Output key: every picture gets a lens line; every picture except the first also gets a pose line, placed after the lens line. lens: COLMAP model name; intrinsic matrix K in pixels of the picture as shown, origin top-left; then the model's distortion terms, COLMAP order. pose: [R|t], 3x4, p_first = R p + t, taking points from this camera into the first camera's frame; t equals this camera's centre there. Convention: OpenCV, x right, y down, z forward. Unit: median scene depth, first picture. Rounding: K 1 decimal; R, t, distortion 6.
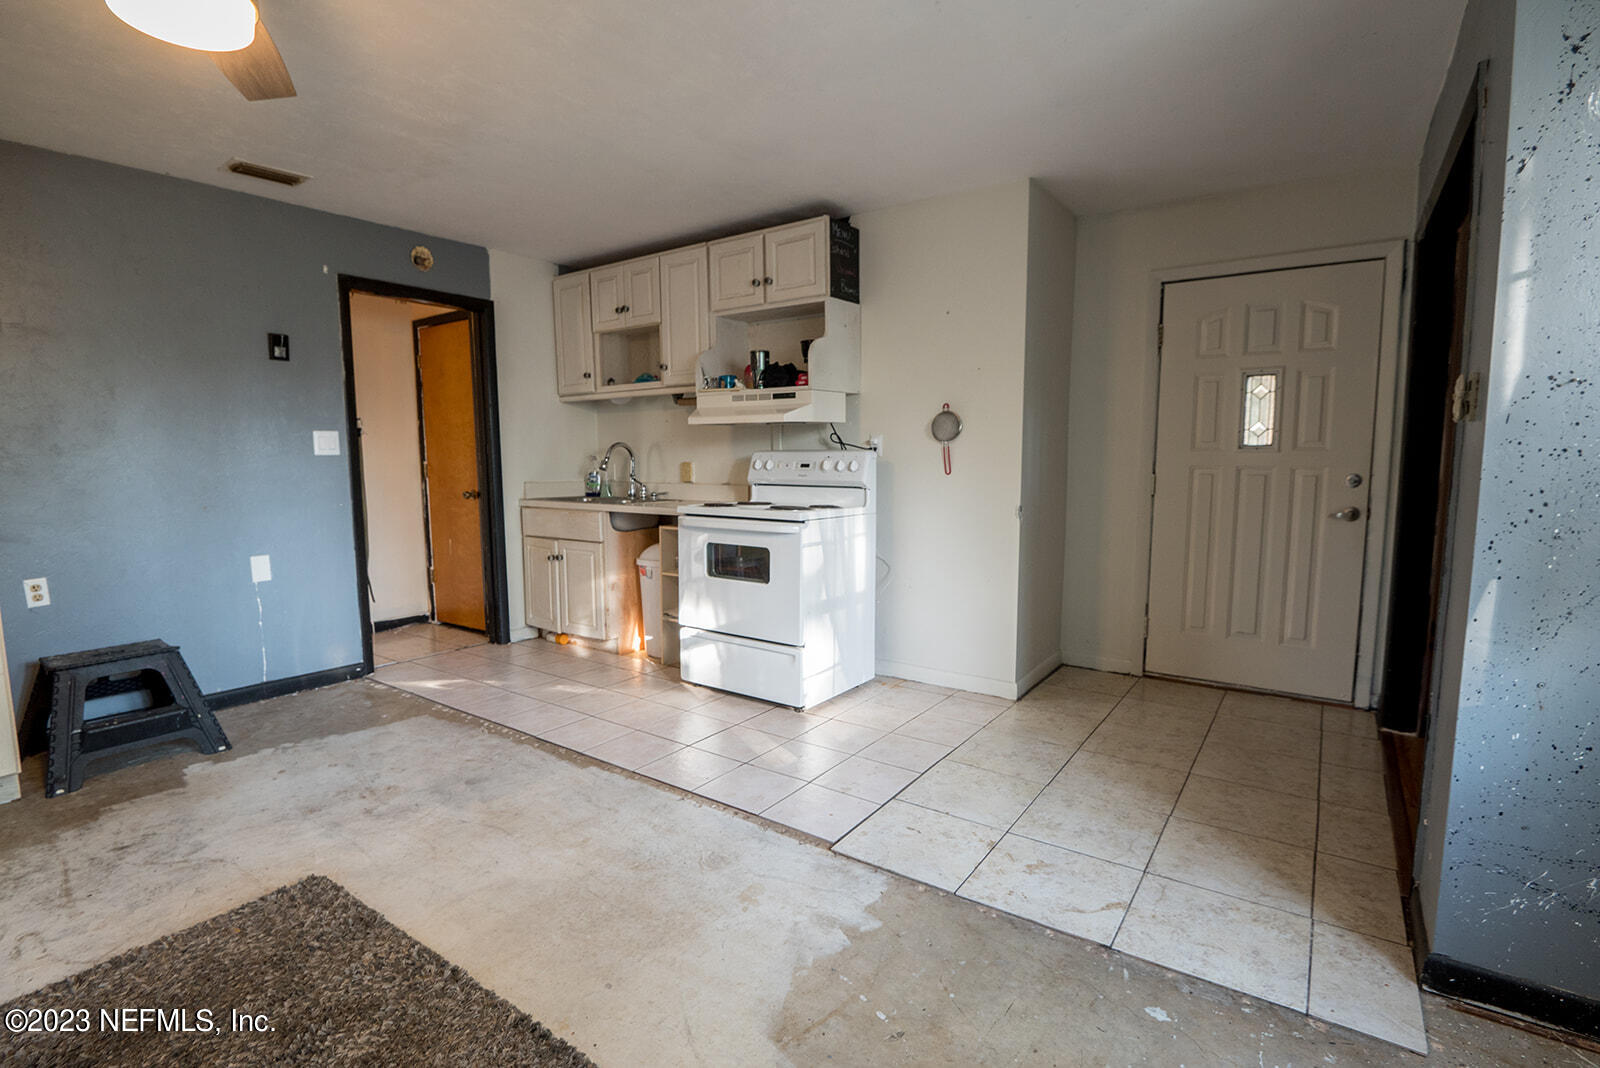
lens RADIAL K [[758.6, 0, 800.7], [0, 758.6, 536.1], [0, 0, 1]] dist [-0.000365, -0.000417]
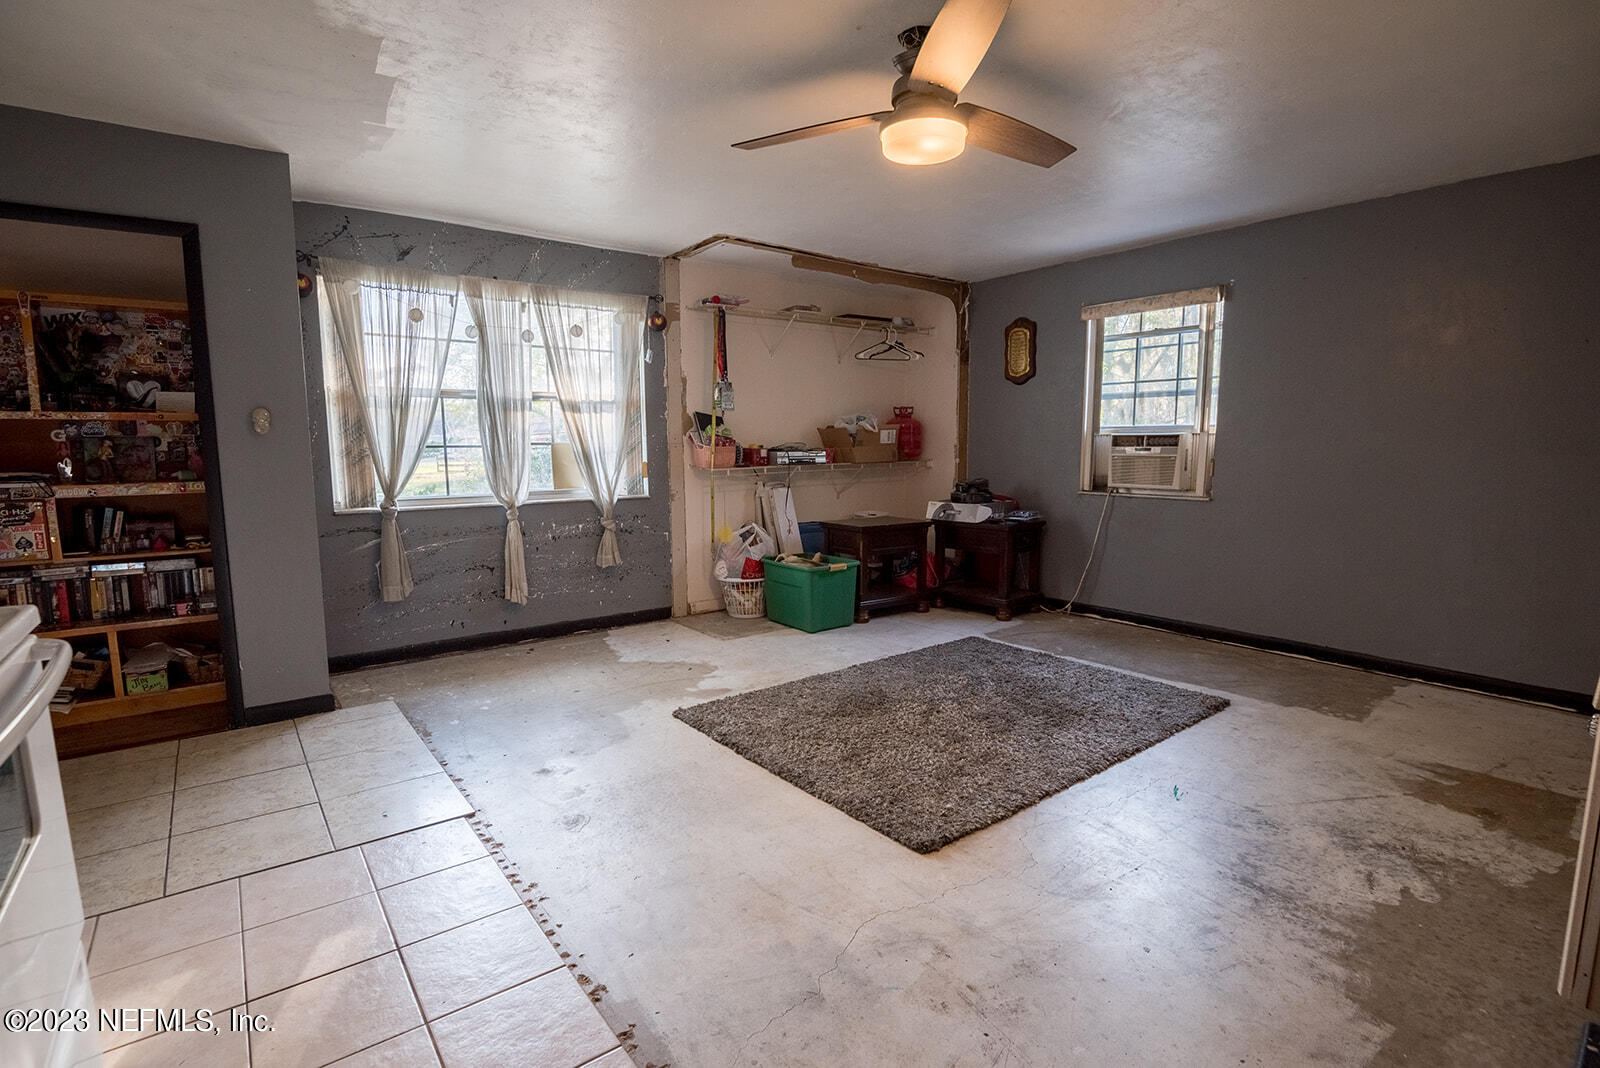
lens RADIAL K [[758.6, 0, 796.2], [0, 758.6, 540.6], [0, 0, 1]] dist [-0.000365, -0.000417]
pose [[-0.956034, -0.020550, 0.292535, -0.636085], [0.047599, 0.973439, 0.223942, -0.168357], [-0.289367, 0.228020, -0.929663, 1.596458]]
